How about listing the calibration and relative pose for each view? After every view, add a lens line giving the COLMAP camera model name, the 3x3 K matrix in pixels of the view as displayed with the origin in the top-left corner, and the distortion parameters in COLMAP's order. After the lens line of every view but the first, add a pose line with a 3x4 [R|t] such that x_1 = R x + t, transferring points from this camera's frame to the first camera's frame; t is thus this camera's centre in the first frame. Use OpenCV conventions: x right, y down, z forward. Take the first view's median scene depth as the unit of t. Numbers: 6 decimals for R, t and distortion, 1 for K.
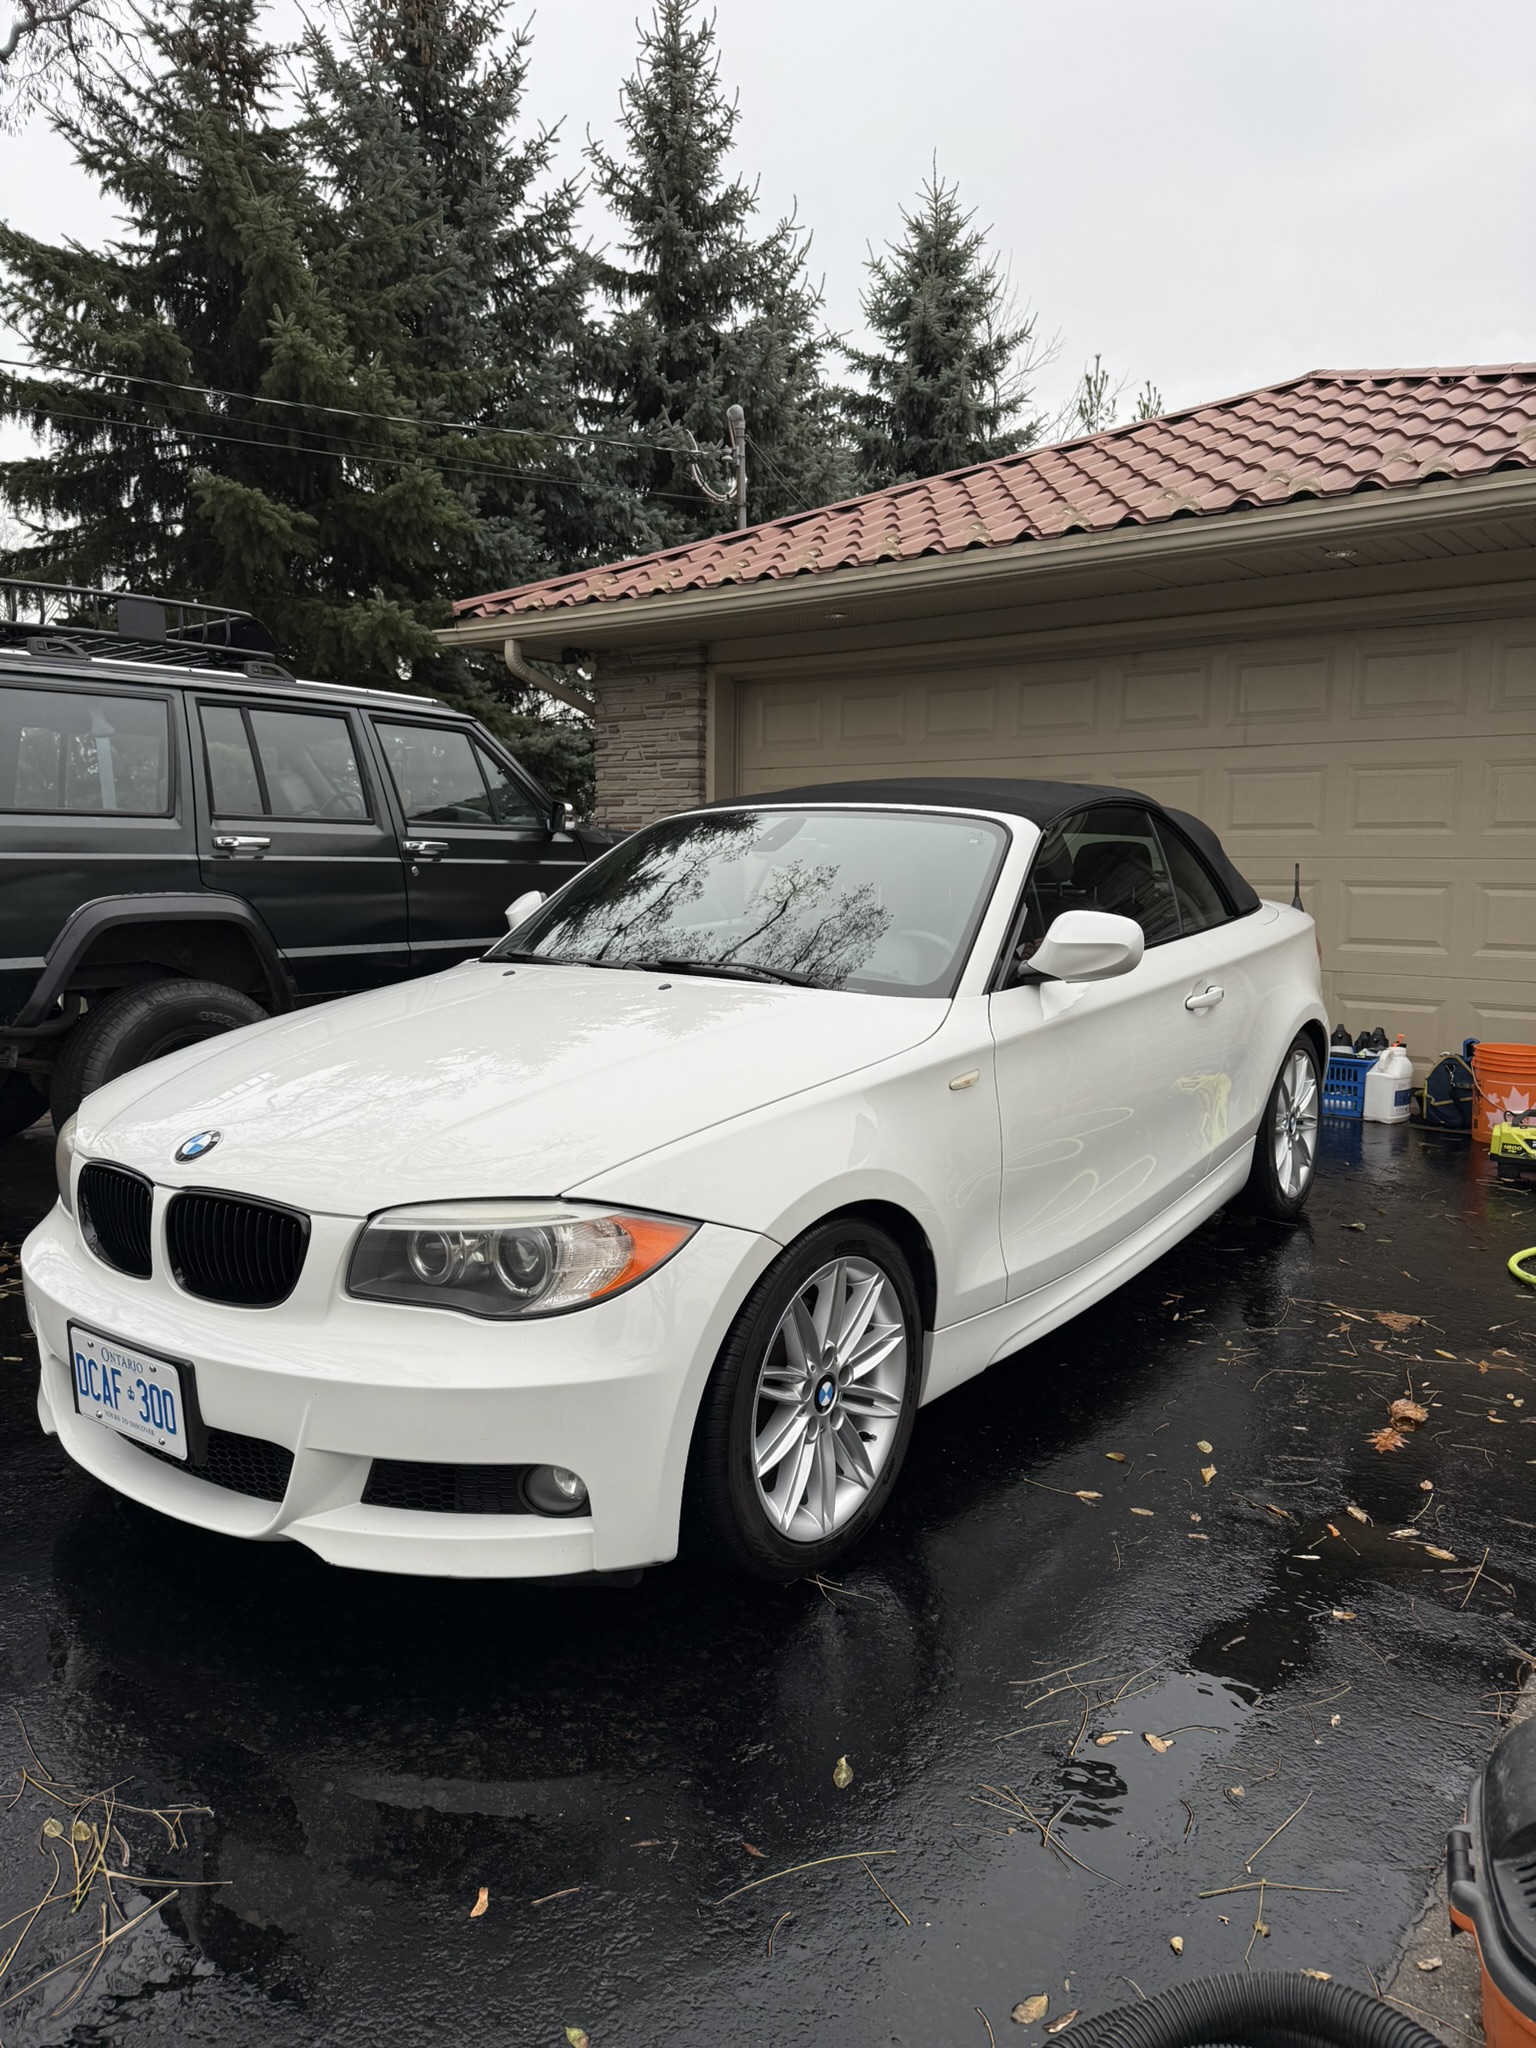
lens RADIAL K [[1451.8, 0, 783.4], [0, 1451.8, 1023.7], [0, 0, 1]] dist [0.027595, -0.023592]
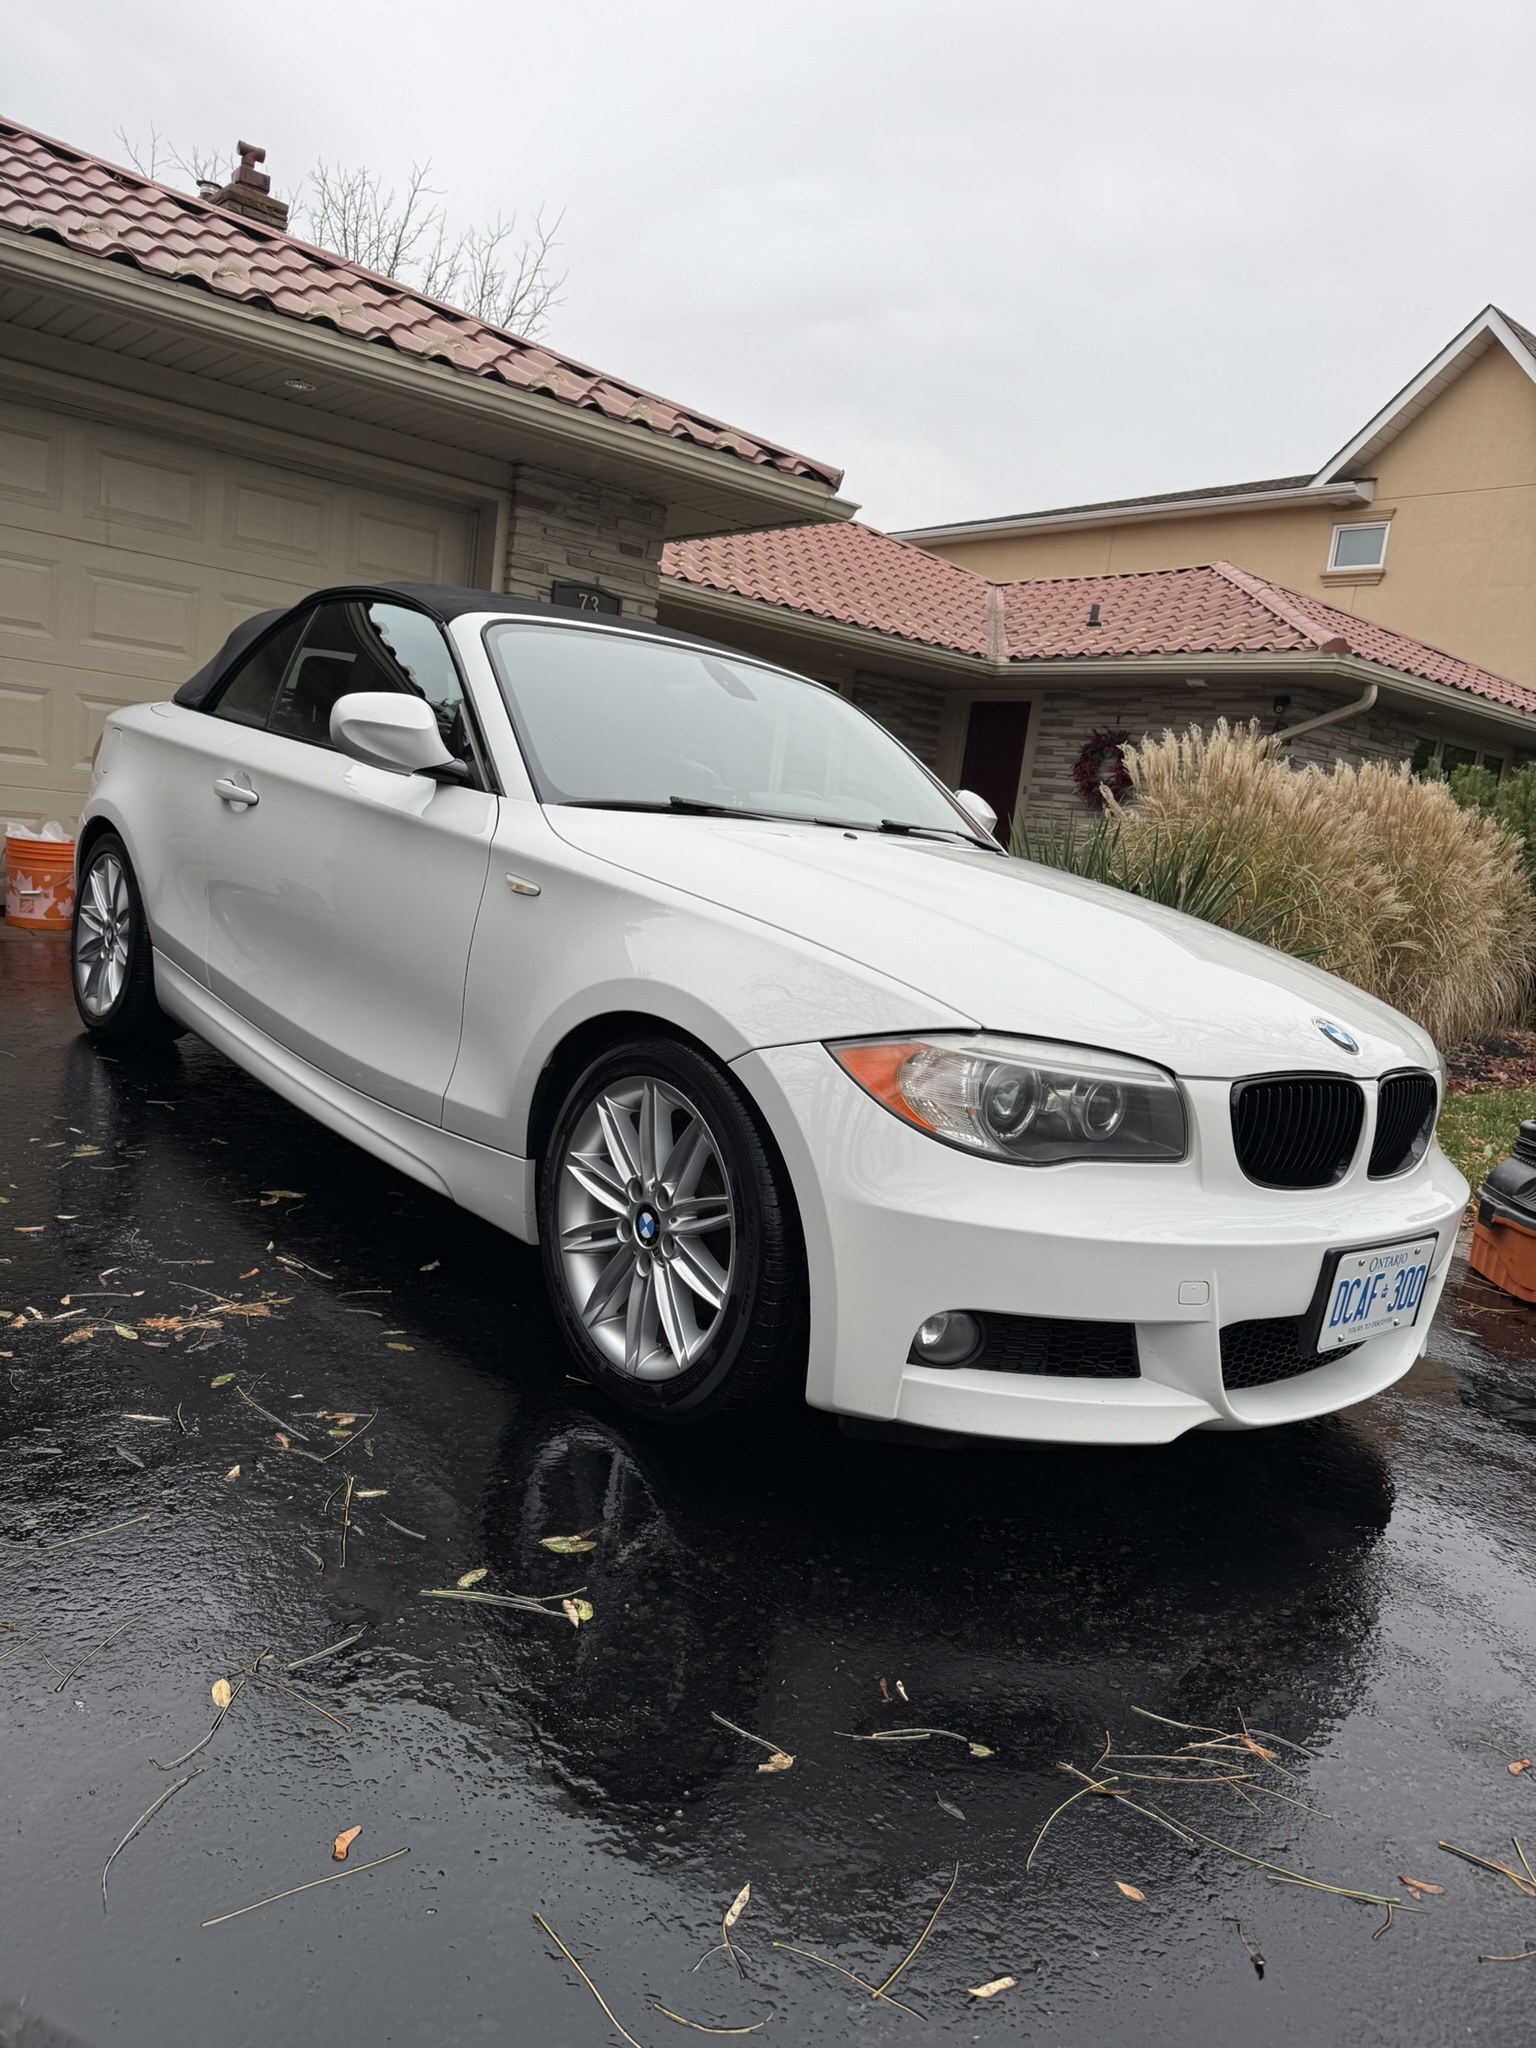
lens RADIAL K [[1442.6, 0, 759.6], [0, 1442.6, 1025.5], [0, 0, 1]] dist [0.047080, -0.049436]
pose [[0.271584, -0.111582, 0.955924, -0.467955], [-0.012356, 0.992770, 0.119394, -0.010760], [-0.962335, -0.044237, 0.268242, 0.369815]]
